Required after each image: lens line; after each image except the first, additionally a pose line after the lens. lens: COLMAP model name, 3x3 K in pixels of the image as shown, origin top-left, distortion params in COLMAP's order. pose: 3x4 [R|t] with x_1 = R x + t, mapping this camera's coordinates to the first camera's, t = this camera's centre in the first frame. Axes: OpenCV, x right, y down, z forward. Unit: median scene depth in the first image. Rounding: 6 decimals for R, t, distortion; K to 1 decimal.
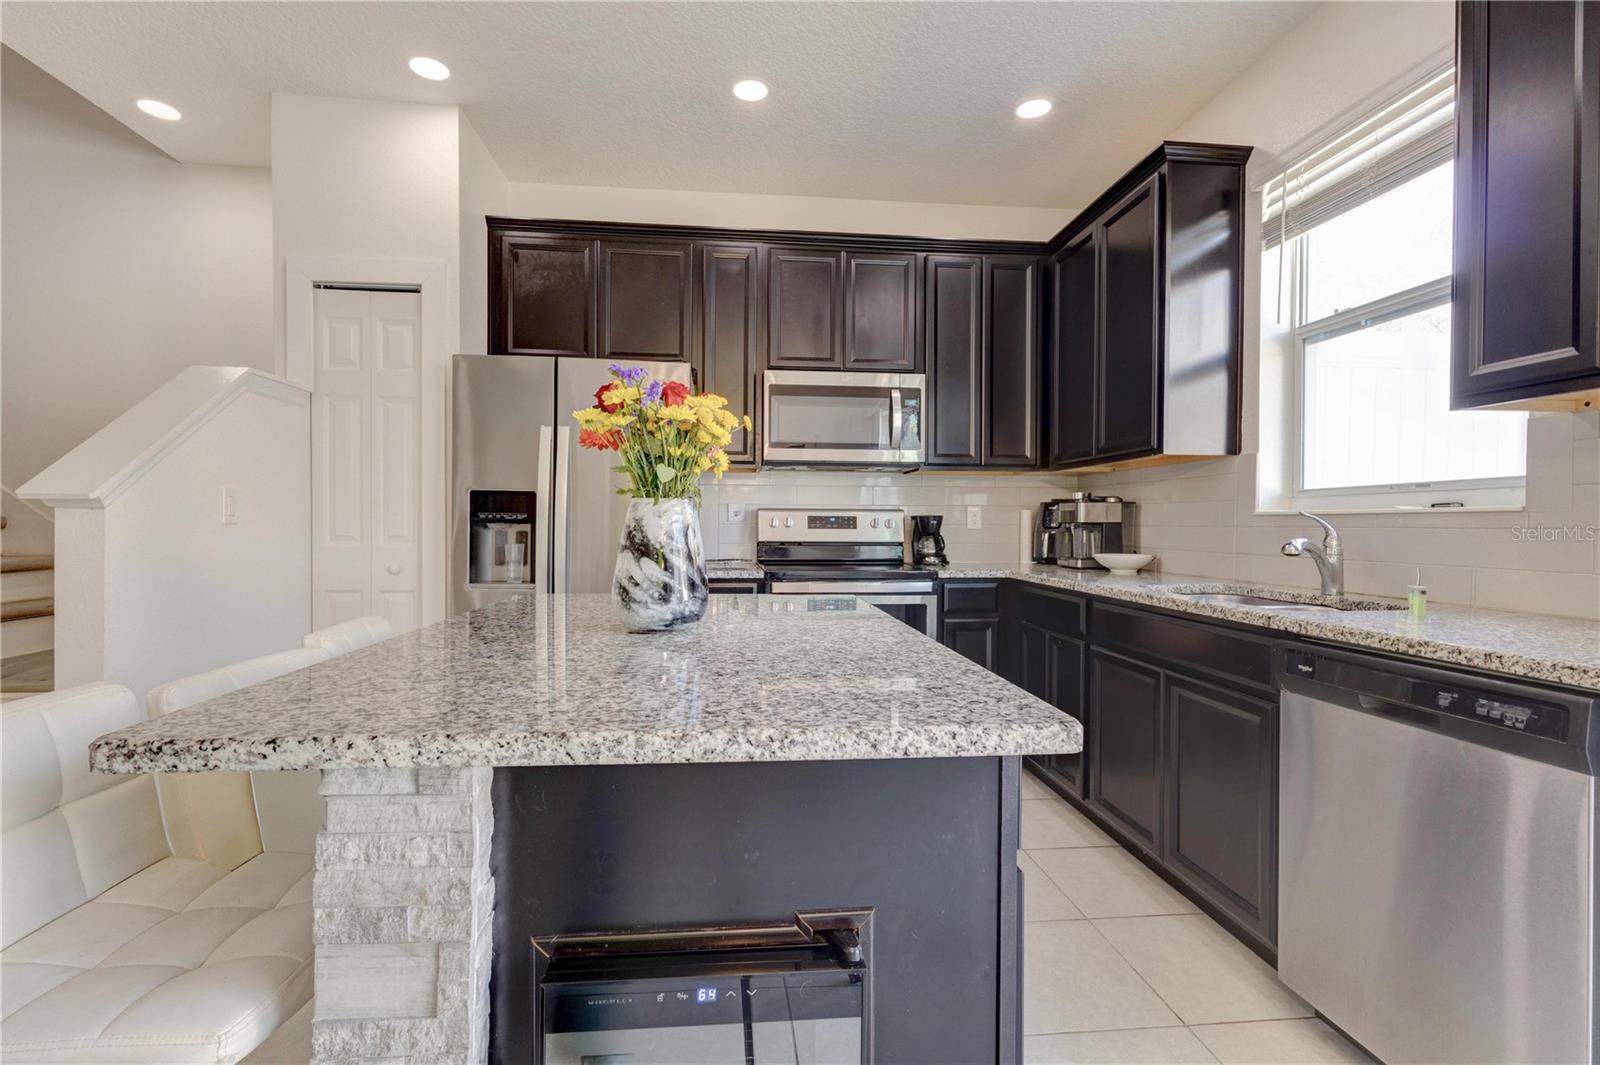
lens RADIAL K [[734.0, 0, 797.2], [0, 734.0, 533.6], [0, 0, 1]] dist [-0.002939, 0.004239]
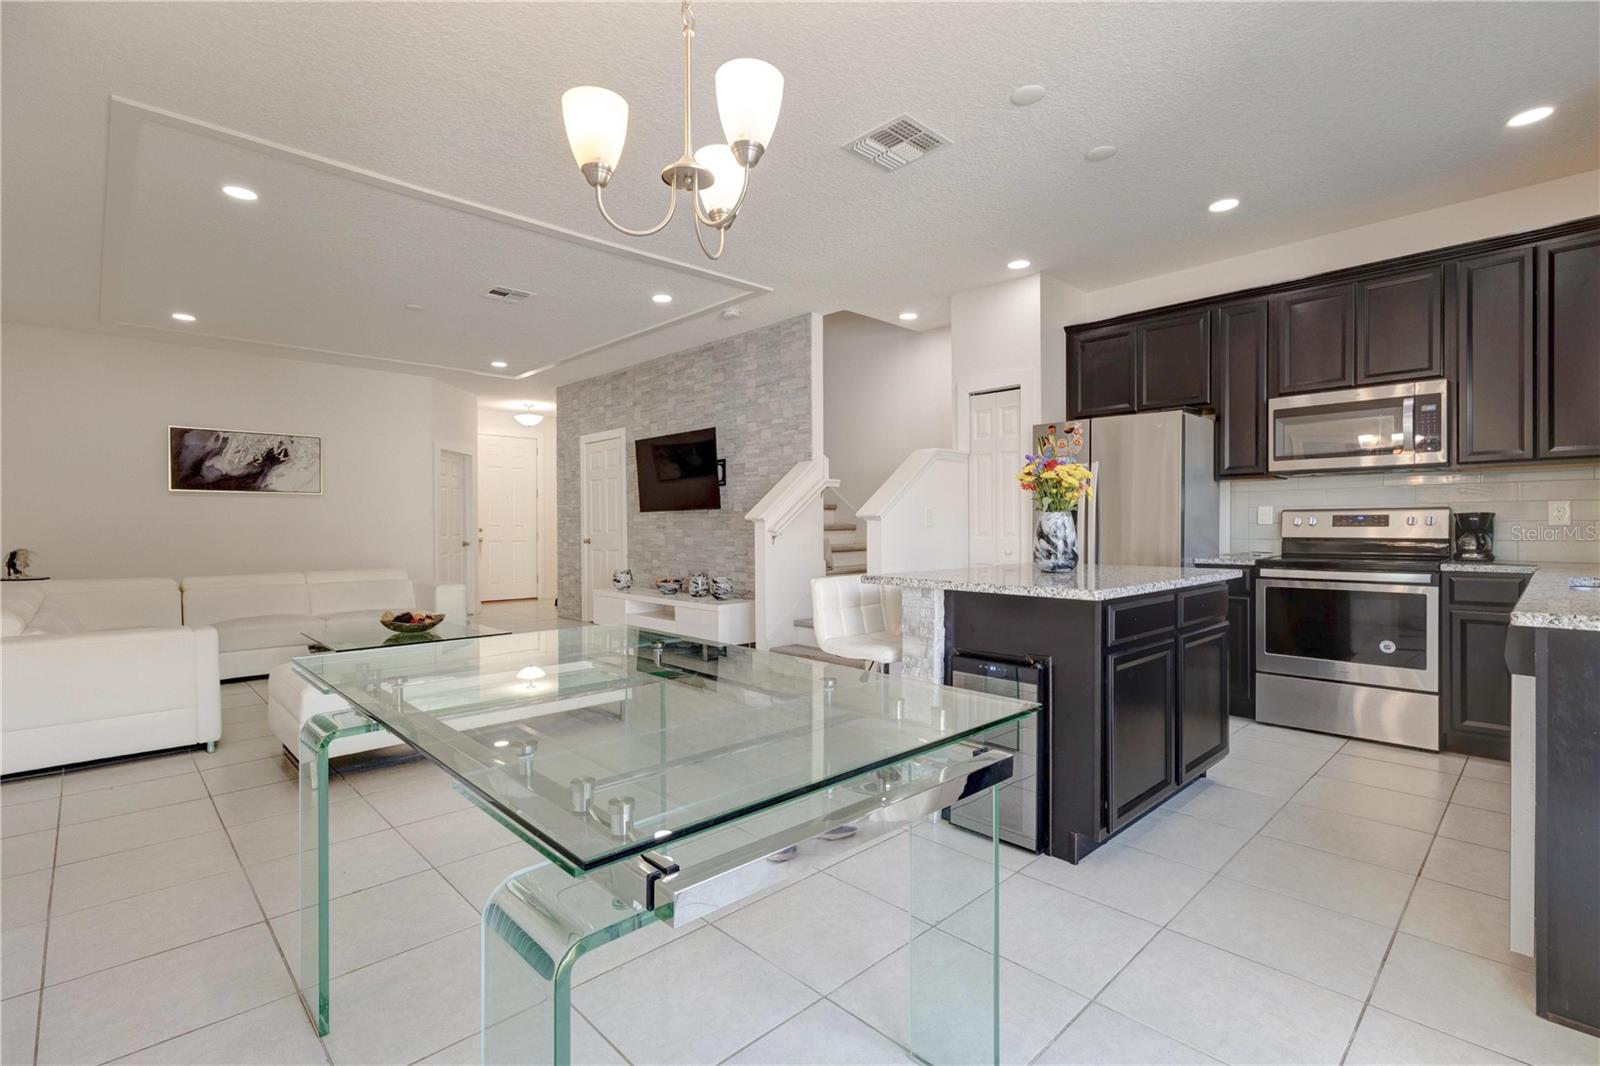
lens RADIAL K [[734.0, 0, 794.6], [0, 734.0, 533.3], [0, 0, 1]] dist [-0.002939, 0.004239]
pose [[0.611842, -0.001031, -0.790980, 0.458614], [-0.001881, 0.999994, -0.002758, 0.009680], [0.790978, 0.003176, 0.611836, -0.404789]]
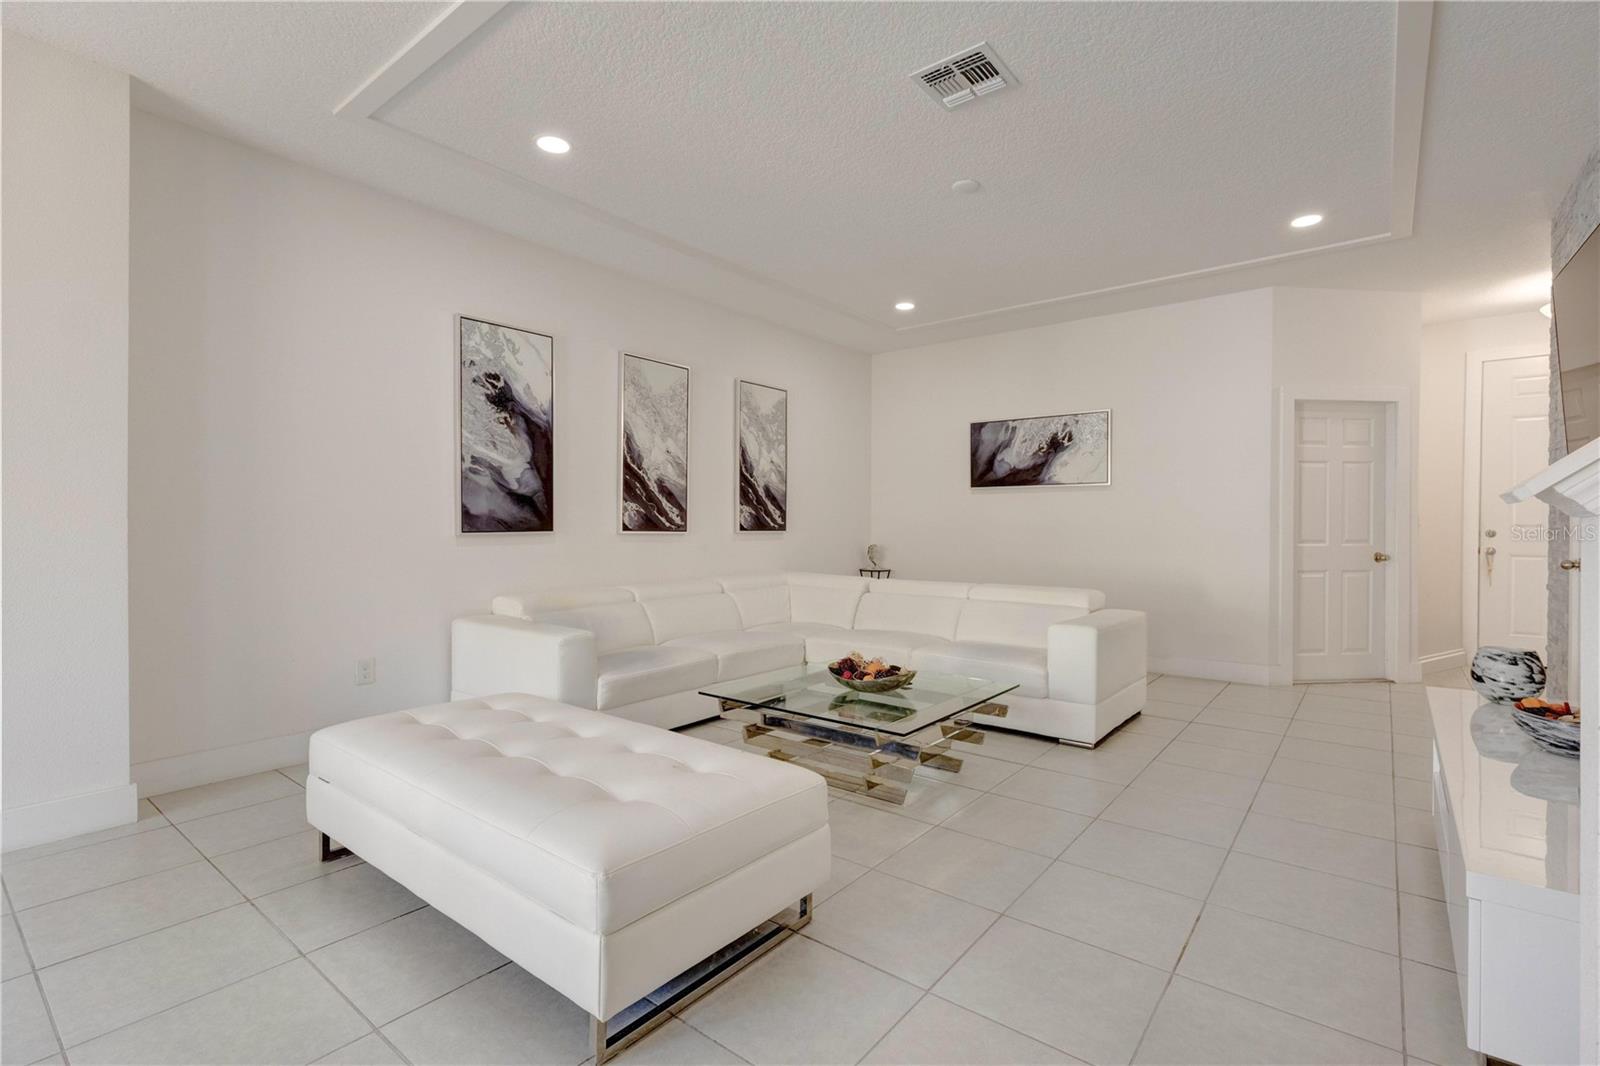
lens RADIAL K [[734.0, 0, 808.6], [0, 734.0, 530.0], [0, 0, 1]] dist [-0.002939, 0.004239]
pose [[-0.694914, -0.004165, -0.719081, -0.495612], [-0.014772, 0.999855, 0.008484, -0.011155], [0.718941, 0.016518, -0.694874, 0.539538]]
